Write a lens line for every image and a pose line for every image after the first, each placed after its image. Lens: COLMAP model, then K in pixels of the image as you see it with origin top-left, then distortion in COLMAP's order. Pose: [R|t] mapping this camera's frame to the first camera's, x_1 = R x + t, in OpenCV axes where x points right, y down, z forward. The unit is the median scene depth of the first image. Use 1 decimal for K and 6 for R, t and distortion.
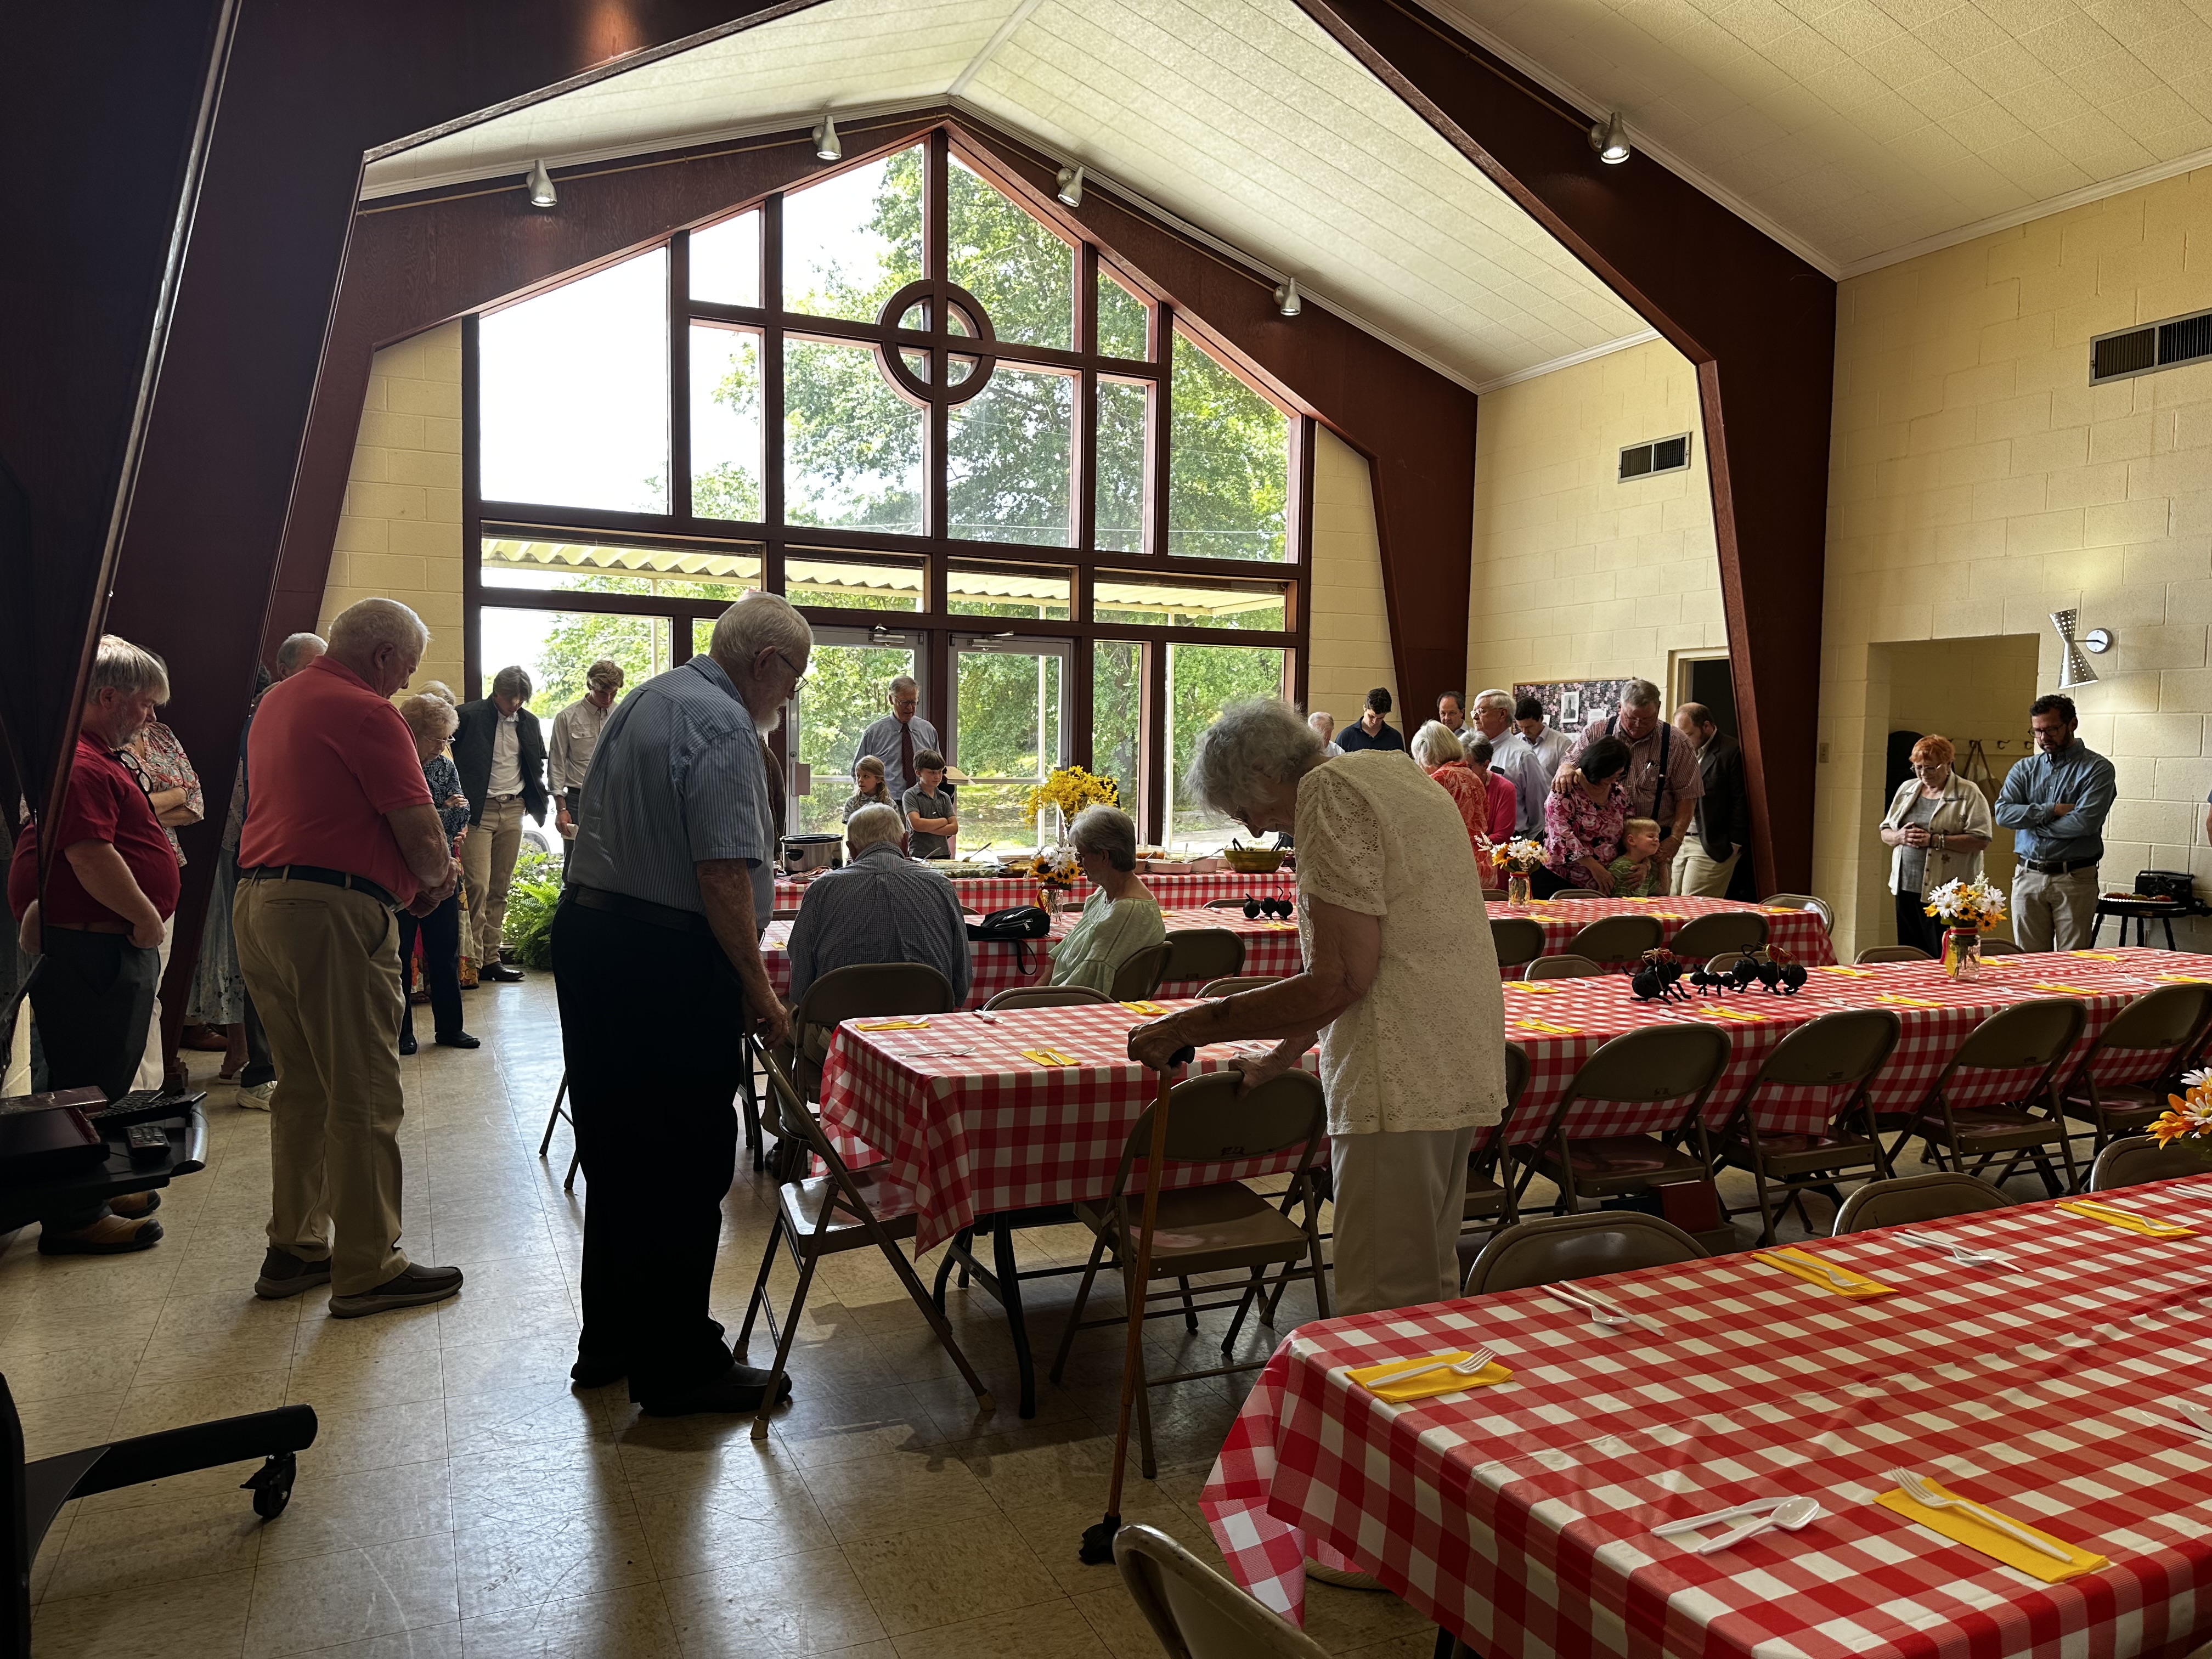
lens RADIAL K [[1564.3, 0, 1099.2], [0, 1564.3, 831.4], [0, 0, 1]] dist [0.042195, -0.053976]
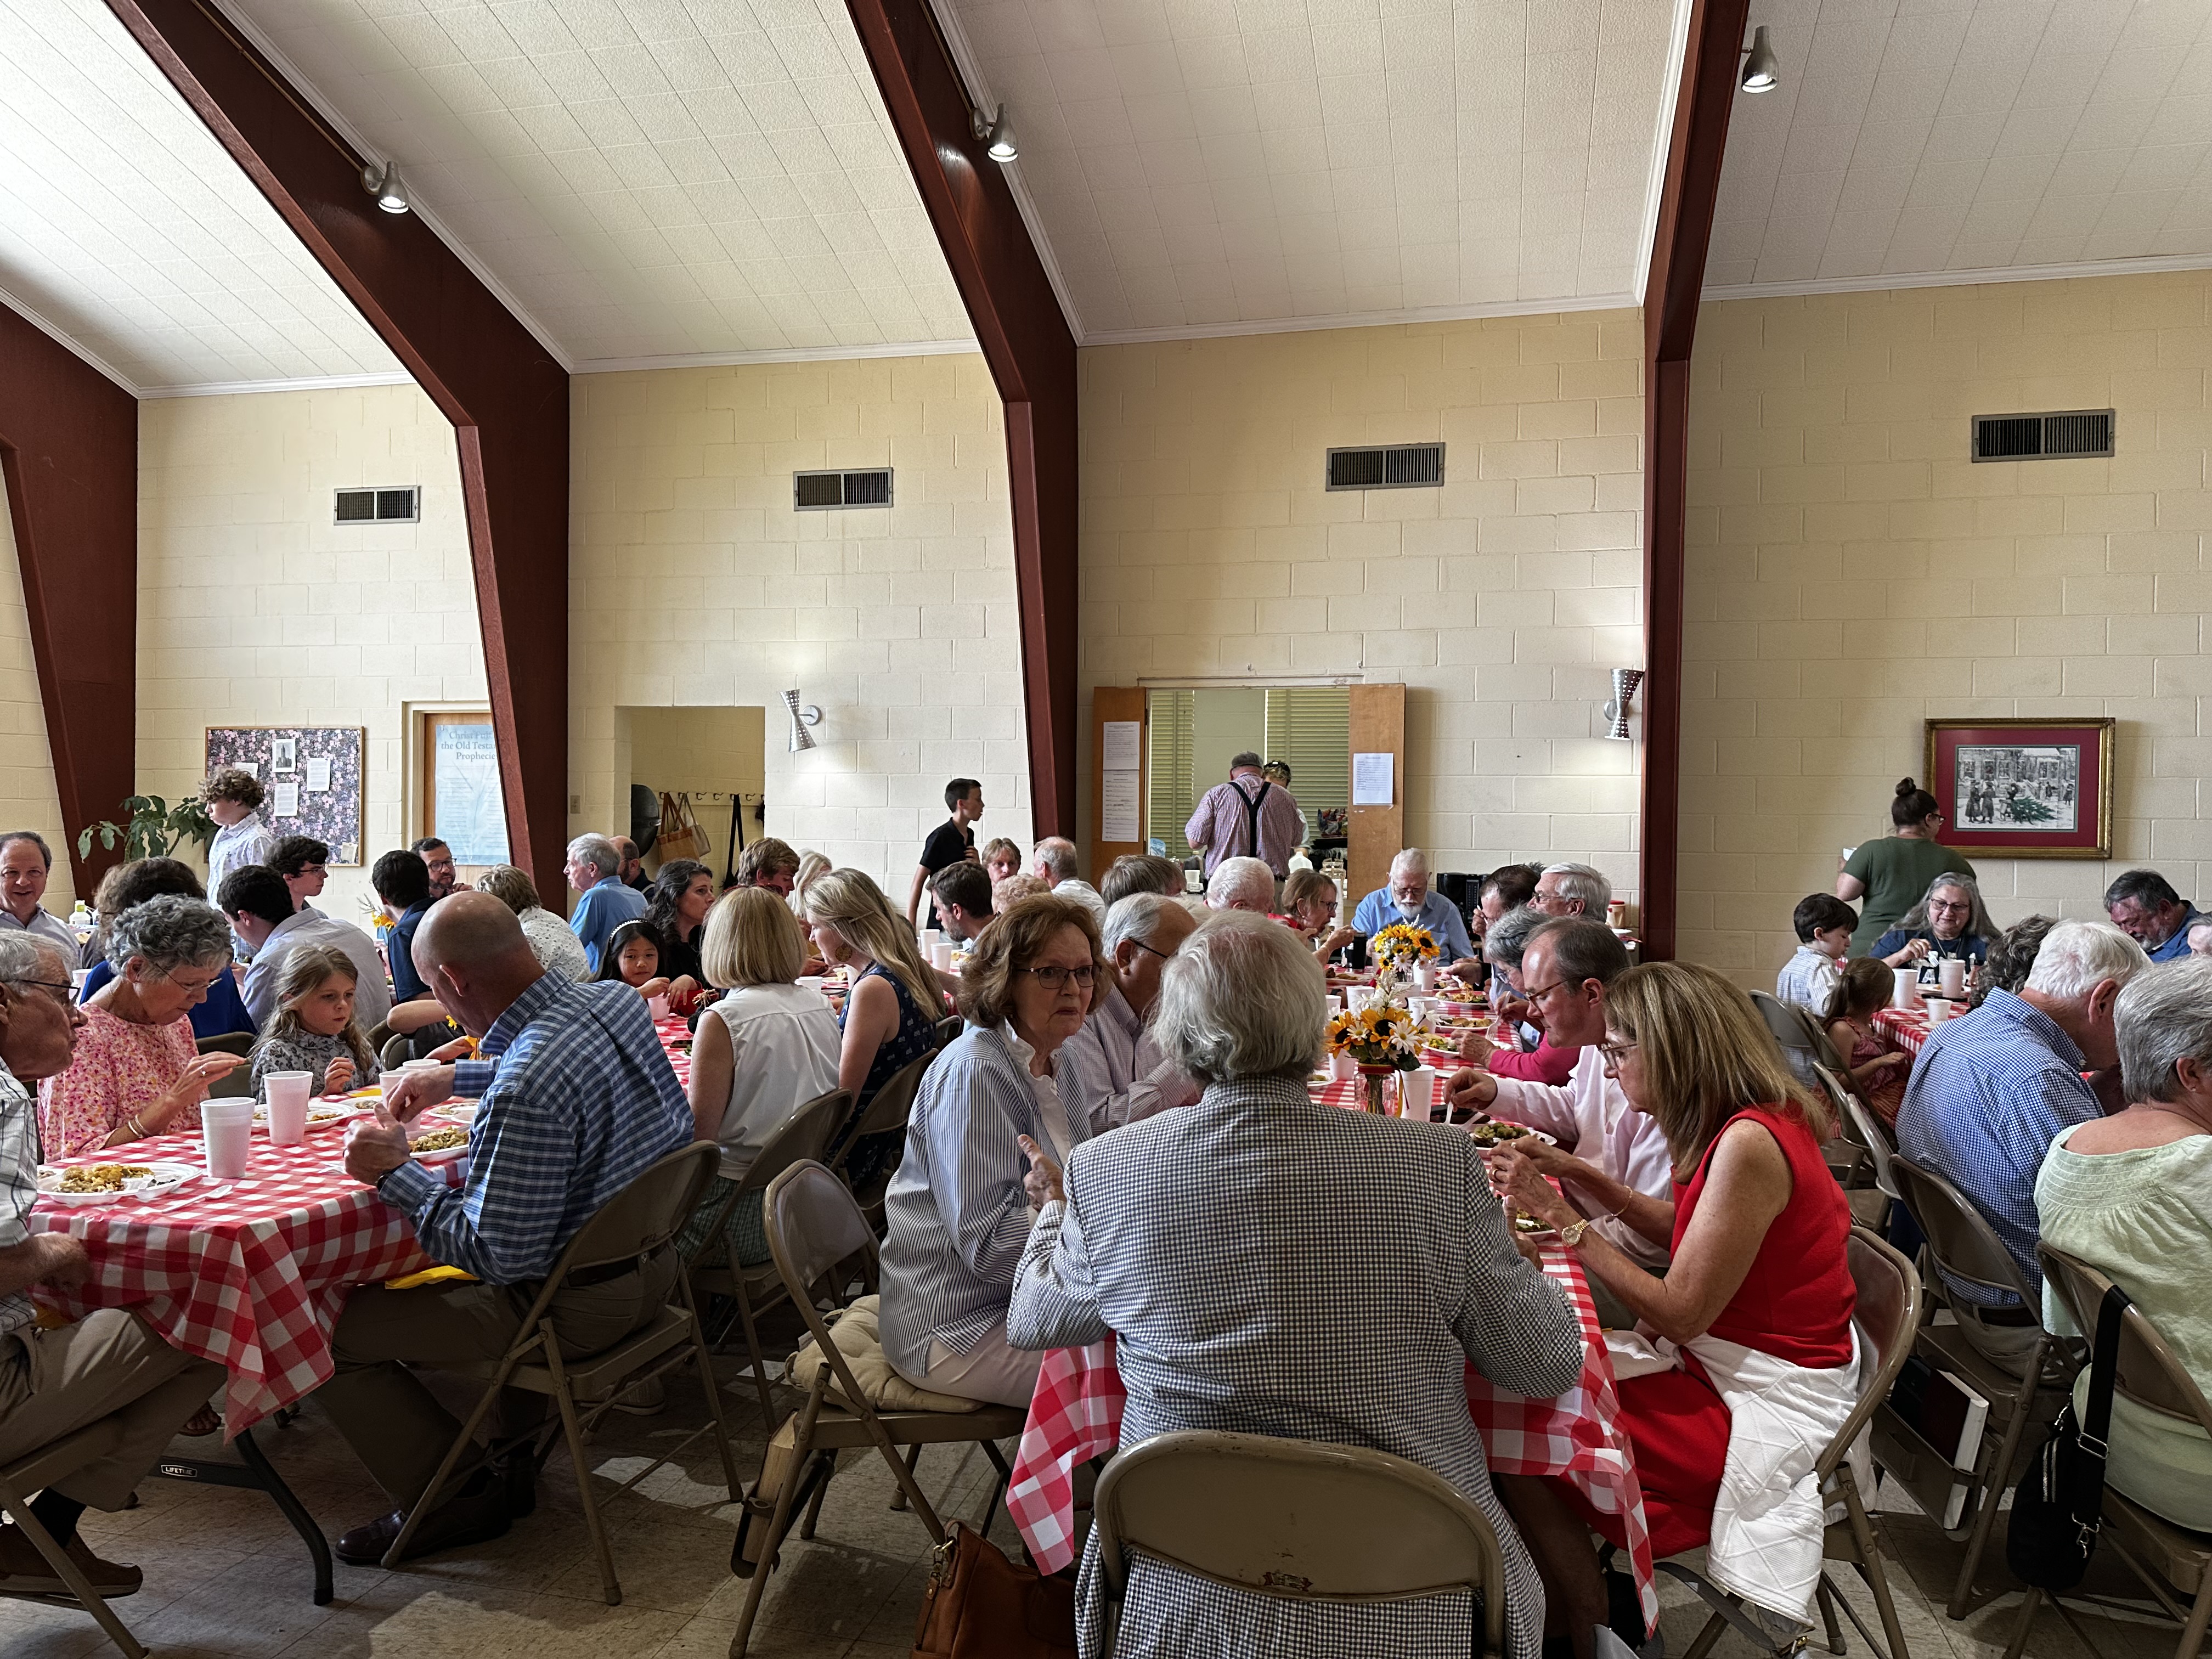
lens RADIAL K [[1564.3, 0, 1111.7], [0, 1564.3, 827.8], [0, 0, 1]] dist [0.042195, -0.053976]
pose [[0.600001, -0.020035, 0.799748, -0.190785], [0.041788, 0.999106, -0.006322, -0.011765], [-0.798907, 0.037213, 0.600302, 0.055140]]
